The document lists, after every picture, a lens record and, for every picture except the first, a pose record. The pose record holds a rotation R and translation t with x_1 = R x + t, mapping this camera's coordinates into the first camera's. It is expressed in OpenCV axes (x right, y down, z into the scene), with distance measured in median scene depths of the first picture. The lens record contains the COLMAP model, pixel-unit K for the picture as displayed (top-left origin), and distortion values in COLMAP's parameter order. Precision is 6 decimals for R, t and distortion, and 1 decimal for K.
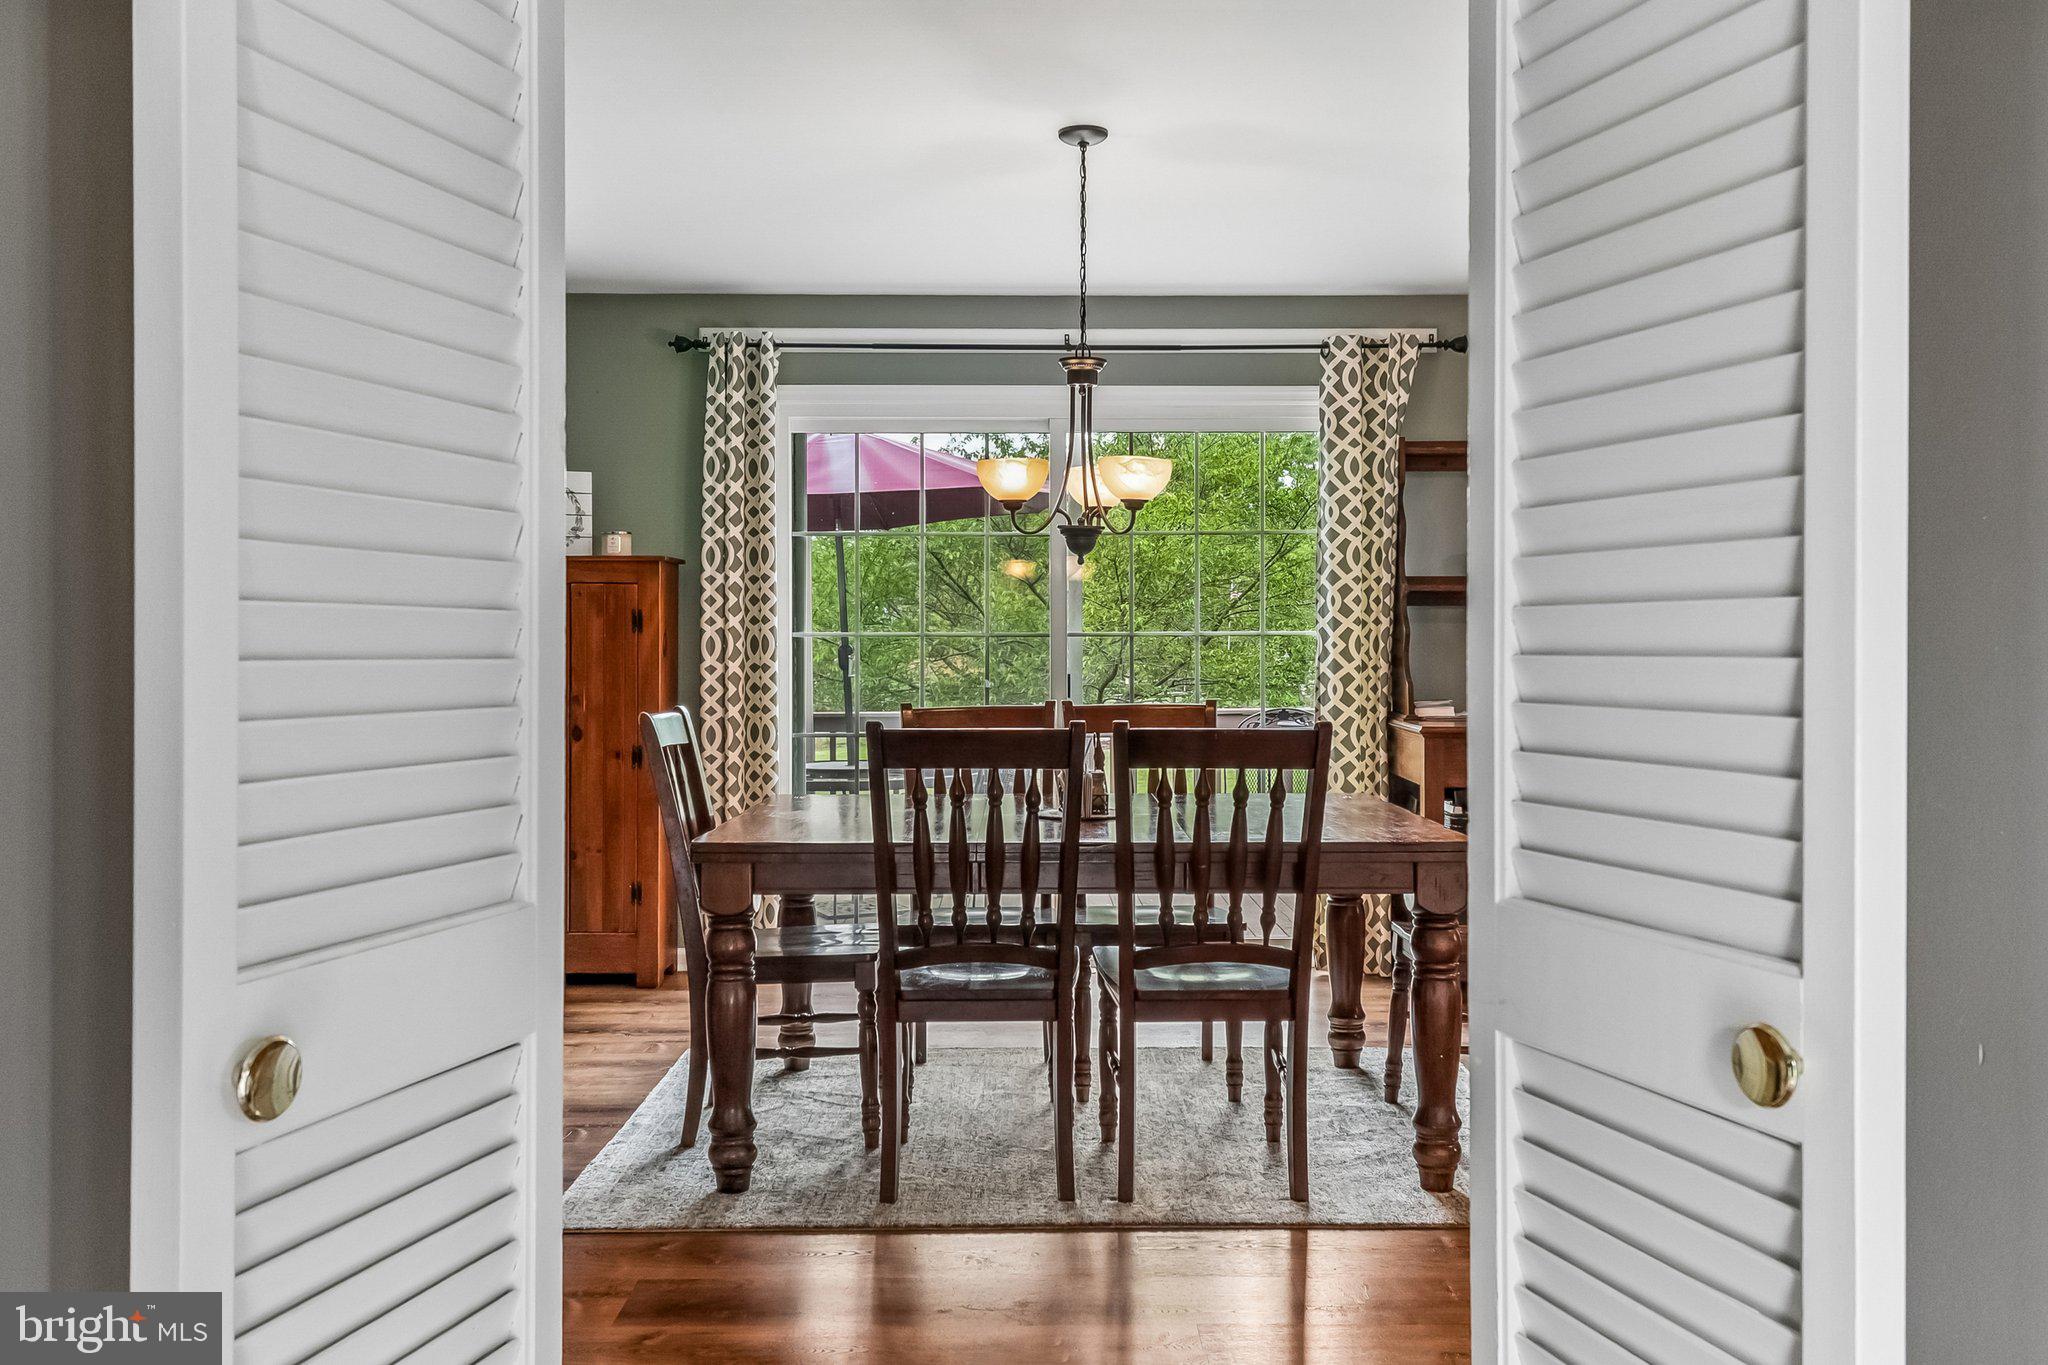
lens RADIAL K [[1666.6, 0, 1025.0], [0, 1666.6, 655.7], [0, 0, 1]] dist [0.002897, 0.000523]
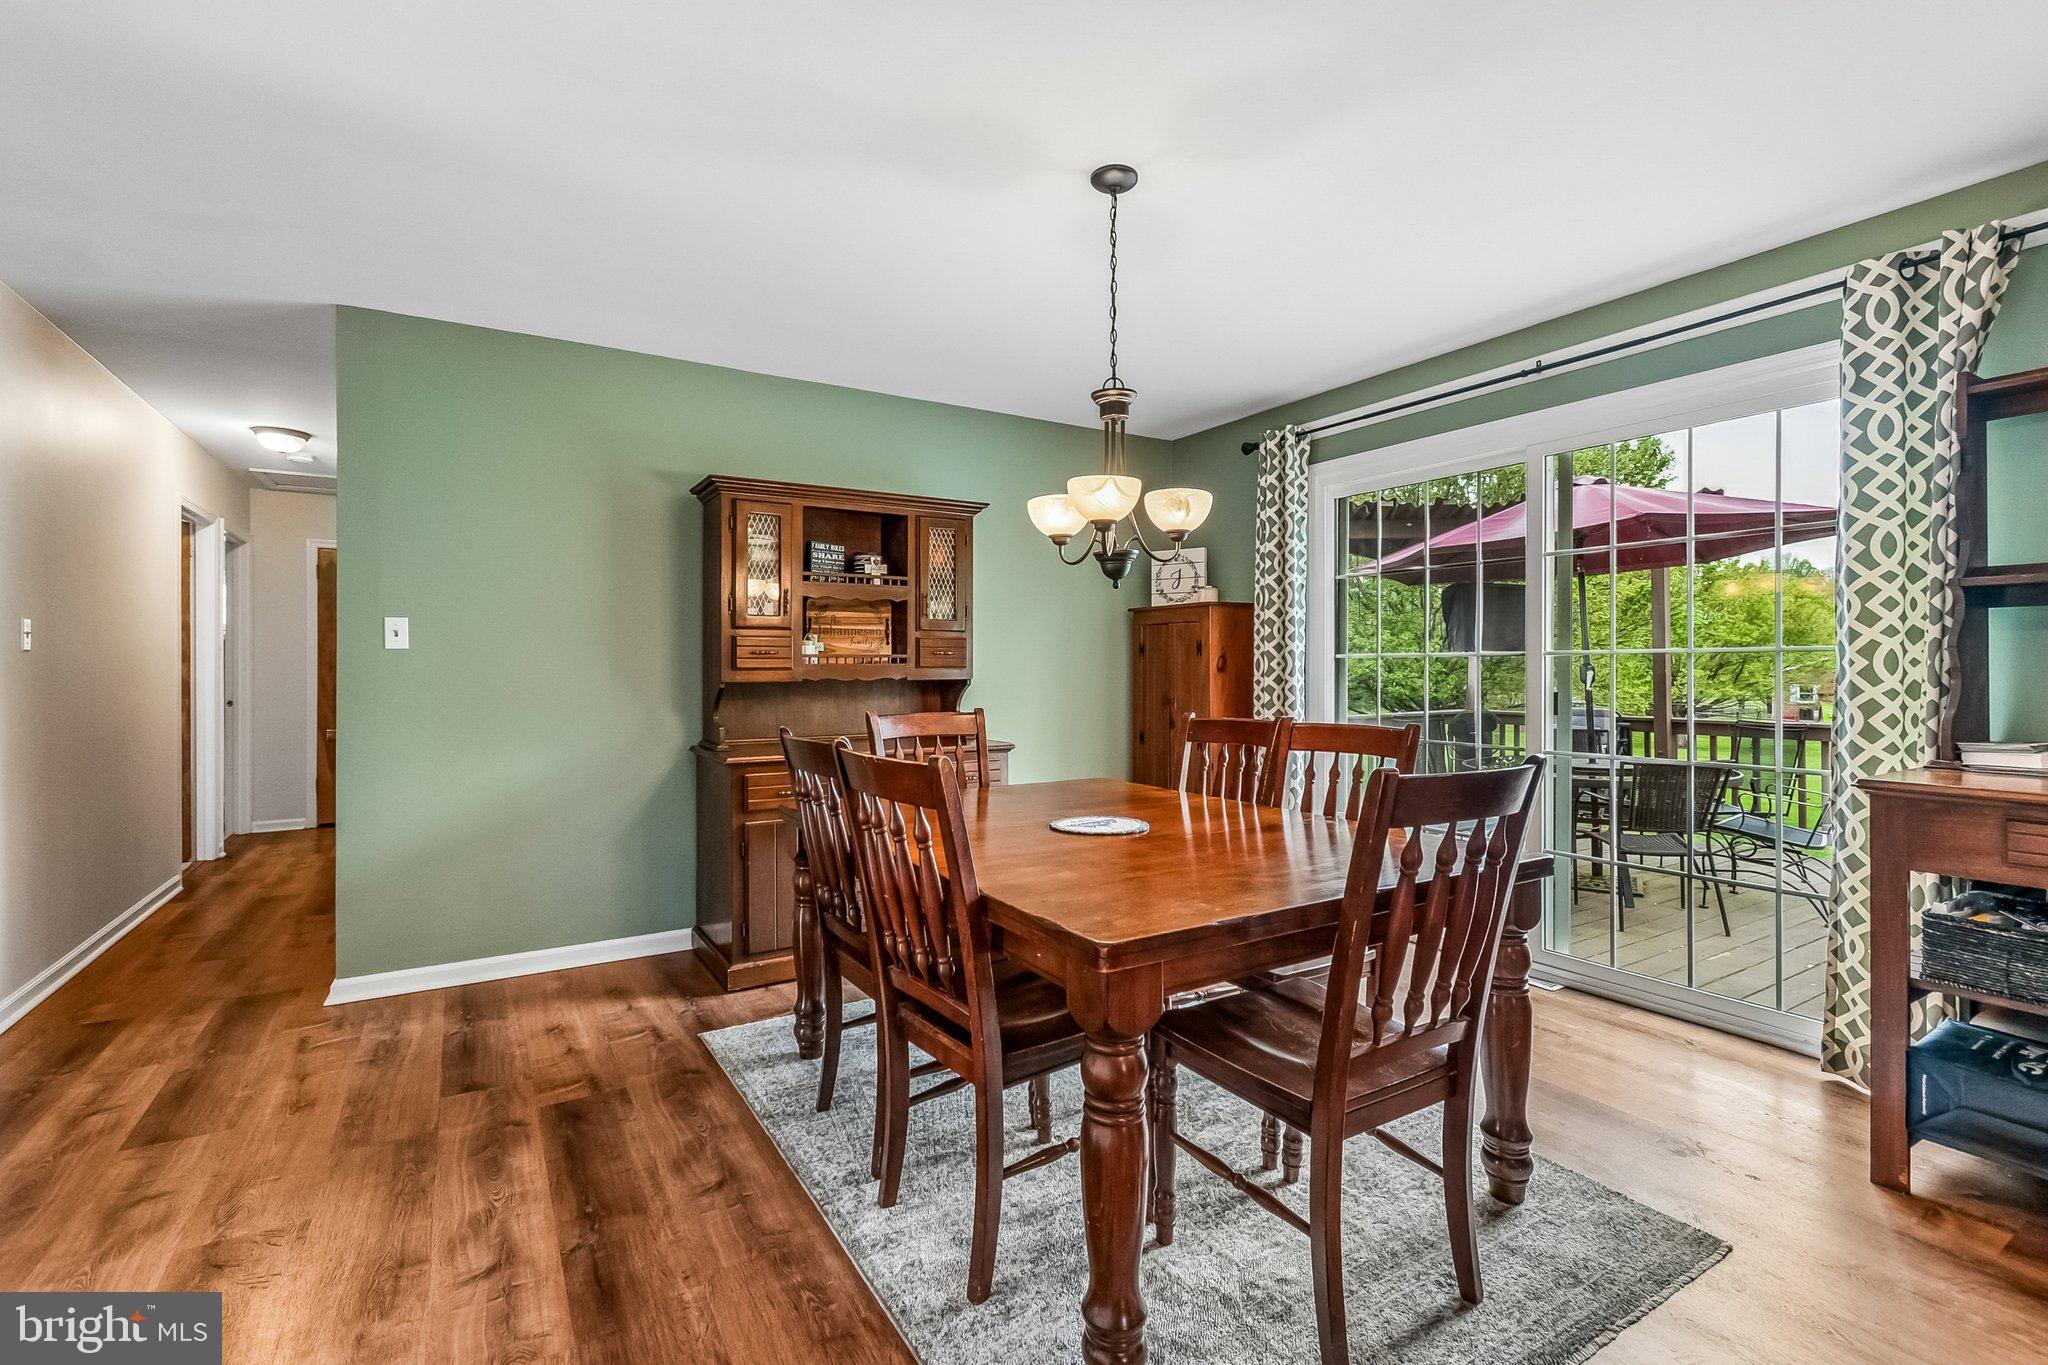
lens RADIAL K [[913.3, 0, 1036.0], [0, 913.3, 668.8], [0, 0, 1]] dist [0.013019, -0.007287]
pose [[0.529765, 0.001039, -0.848144, 0.348059], [-0.003657, 0.999993, -0.001060, -0.001750], [0.848136, 0.003664, 0.529765, 0.450889]]
